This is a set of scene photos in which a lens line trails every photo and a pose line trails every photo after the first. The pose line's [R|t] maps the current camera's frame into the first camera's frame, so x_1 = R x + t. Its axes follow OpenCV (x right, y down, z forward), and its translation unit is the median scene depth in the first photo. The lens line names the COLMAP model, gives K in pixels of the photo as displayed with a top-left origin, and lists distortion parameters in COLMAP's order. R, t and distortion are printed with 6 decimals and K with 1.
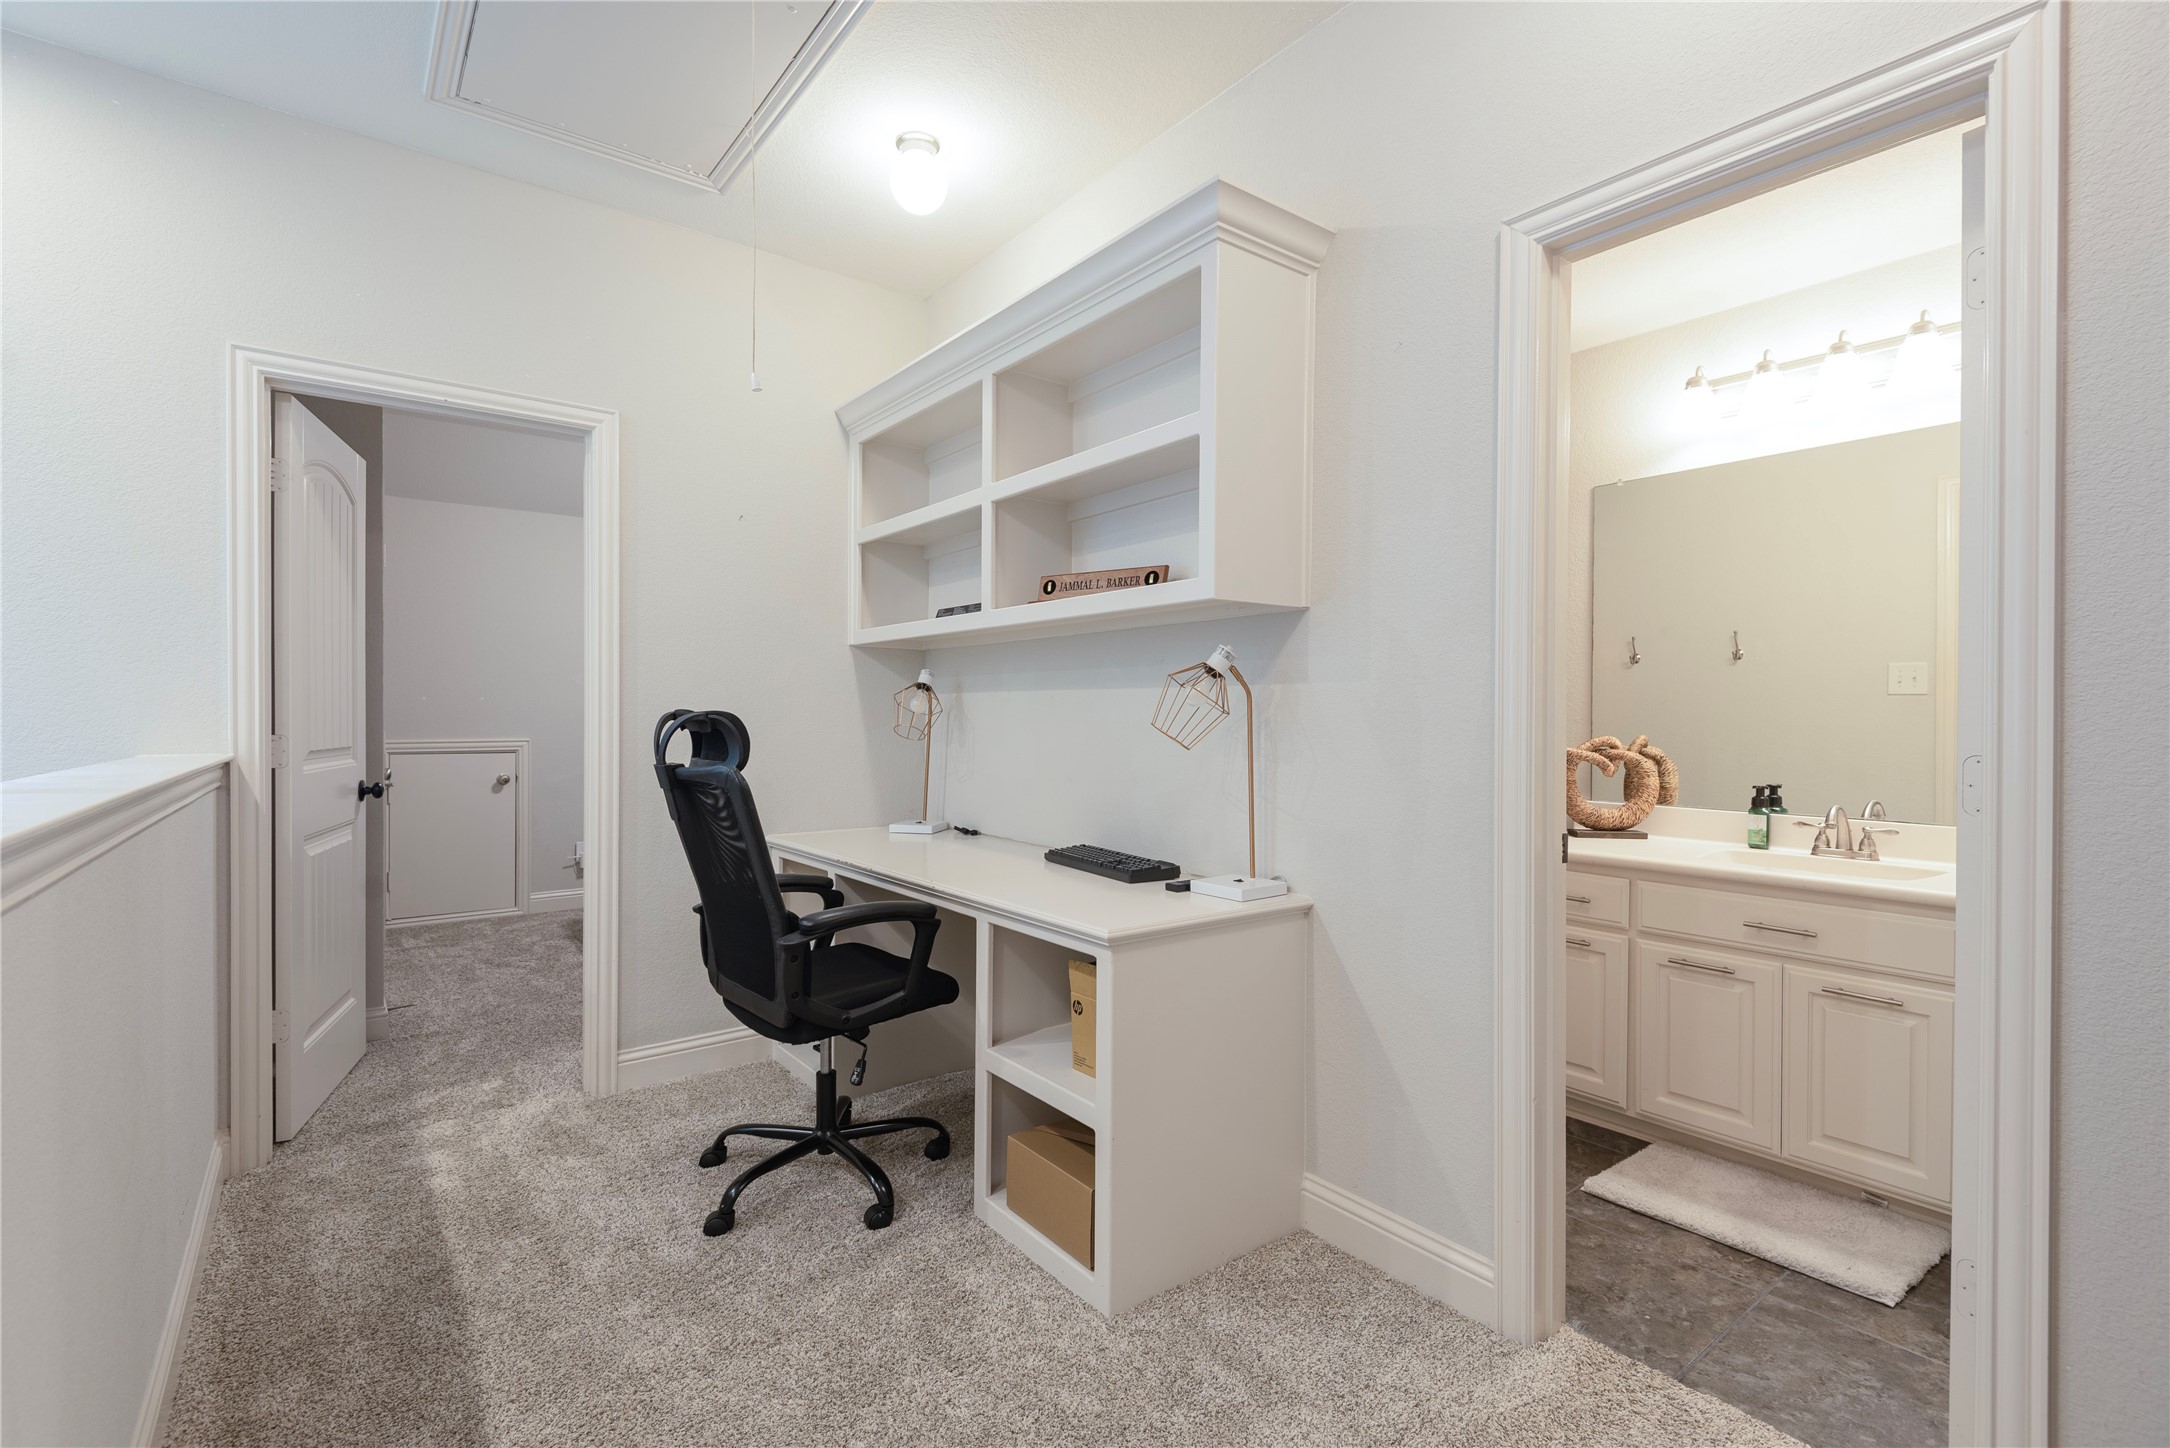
lens RADIAL K [[974.9, 0, 1094.4], [0, 974.9, 719.9], [0, 0, 1]] dist [0.032909, -0.022512]
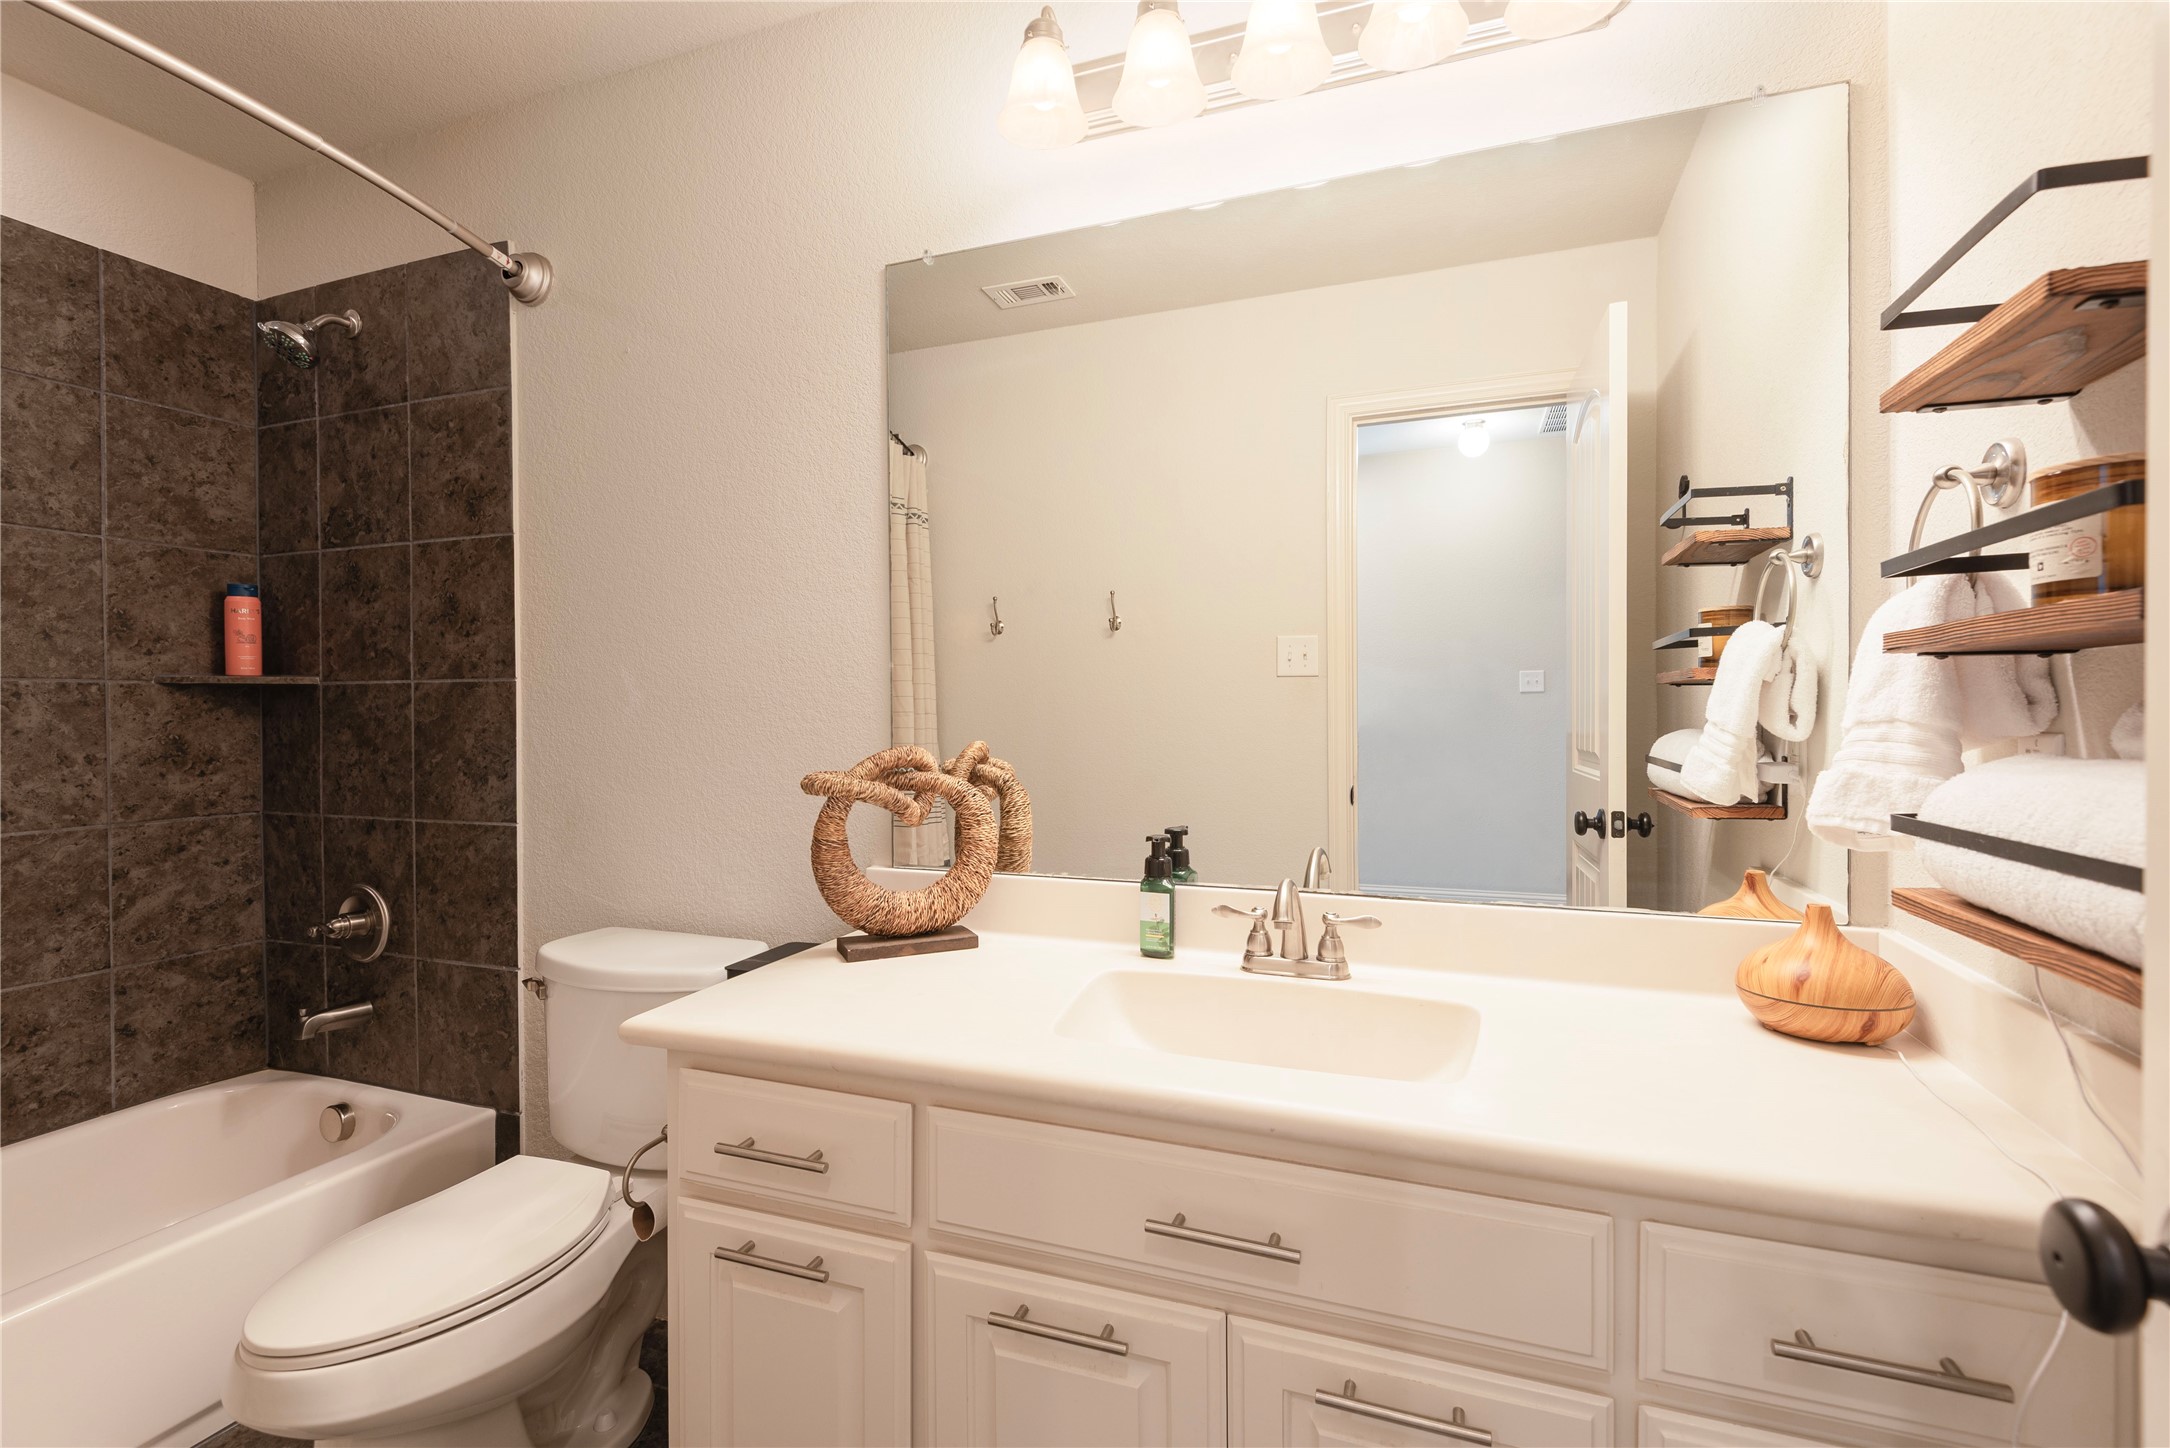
lens RADIAL K [[974.9, 0, 1085.1], [0, 974.9, 717.7], [0, 0, 1]] dist [0.032909, -0.022512]
pose [[0.851426, -0.014358, 0.524279, 0.363091], [0.012399, 0.999897, 0.007246, -0.001153], [-0.524329, 0.000331, 0.851516, 0.565644]]
